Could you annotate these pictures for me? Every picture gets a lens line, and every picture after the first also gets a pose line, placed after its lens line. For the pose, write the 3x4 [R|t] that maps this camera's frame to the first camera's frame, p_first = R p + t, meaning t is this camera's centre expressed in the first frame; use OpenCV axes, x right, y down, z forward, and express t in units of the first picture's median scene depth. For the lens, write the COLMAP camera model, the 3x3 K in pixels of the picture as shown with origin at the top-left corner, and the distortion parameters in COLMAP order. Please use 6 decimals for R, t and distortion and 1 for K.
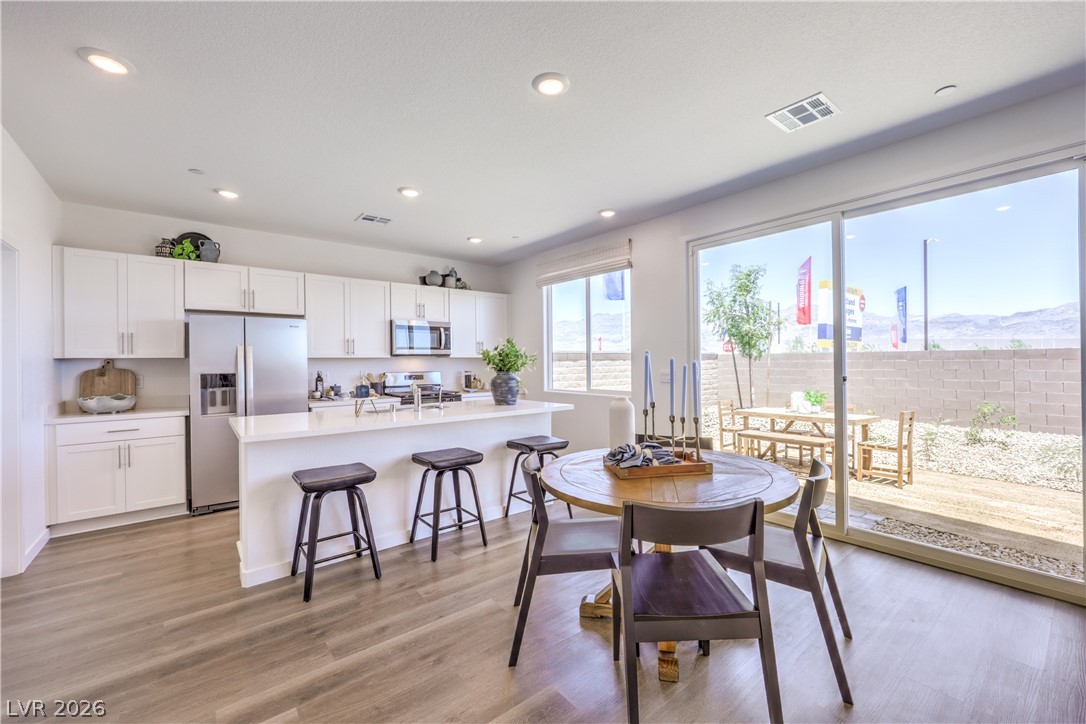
lens RADIAL K [[446.5, 0, 551.7], [0, 446.5, 361.8], [0, 0, 1]] dist [0.001793, -0.000490]
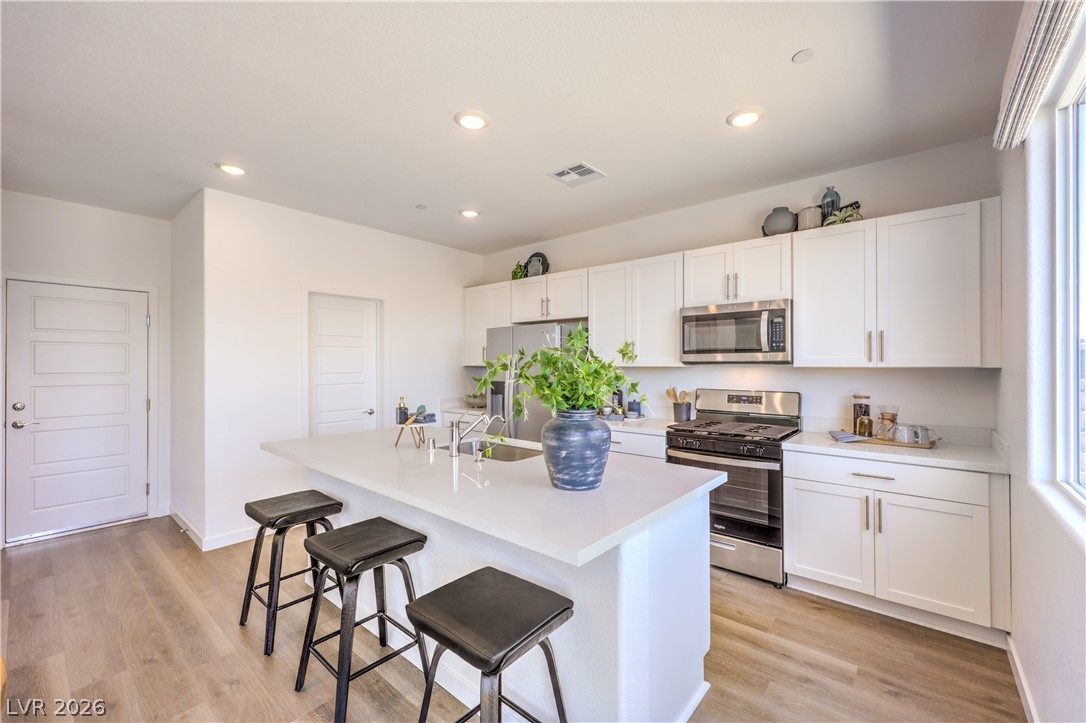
lens RADIAL K [[446.5, 0, 544.8], [0, 446.5, 360.7], [0, 0, 1]] dist [0.001793, -0.000490]
pose [[0.185070, -0.000102, -0.982725, 0.228583], [-0.003415, 0.999994, -0.000747, -0.015709], [0.982719, 0.003494, 0.185069, 0.641117]]
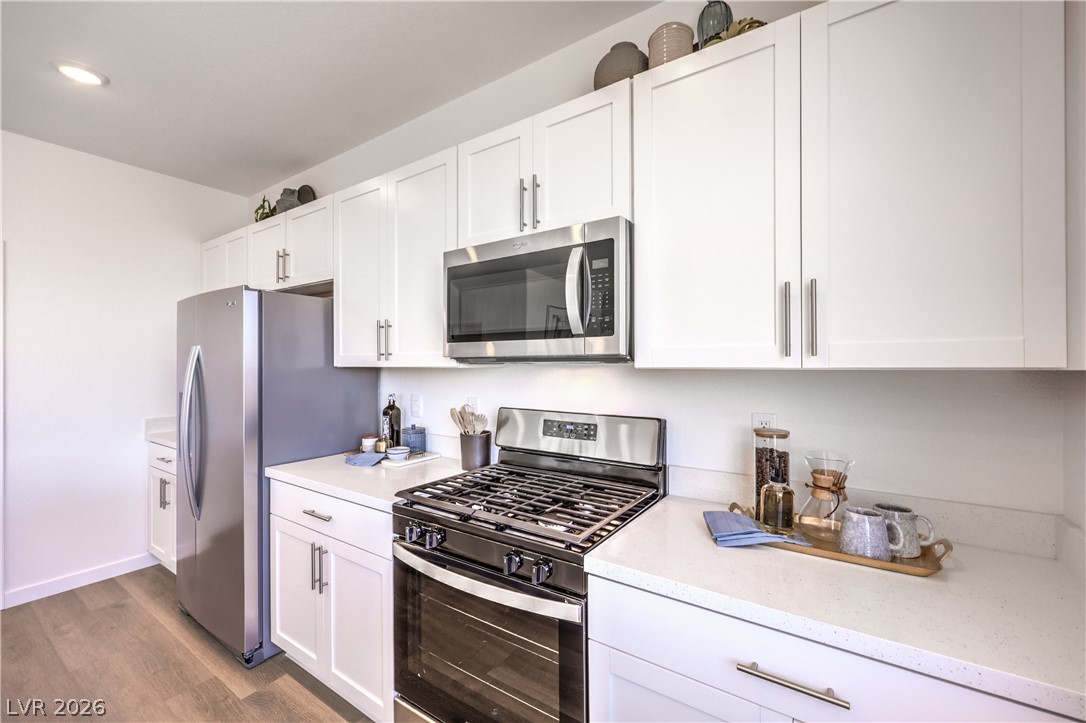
lens RADIAL K [[446.5, 0, 545.1], [0, 446.5, 357.4], [0, 0, 1]] dist [0.001793, -0.000490]
pose [[0.285700, -0.005498, -0.958303, -0.016951], [-0.003813, 0.999969, -0.006874, -0.013816], [0.958312, 0.005618, 0.285670, 0.911534]]
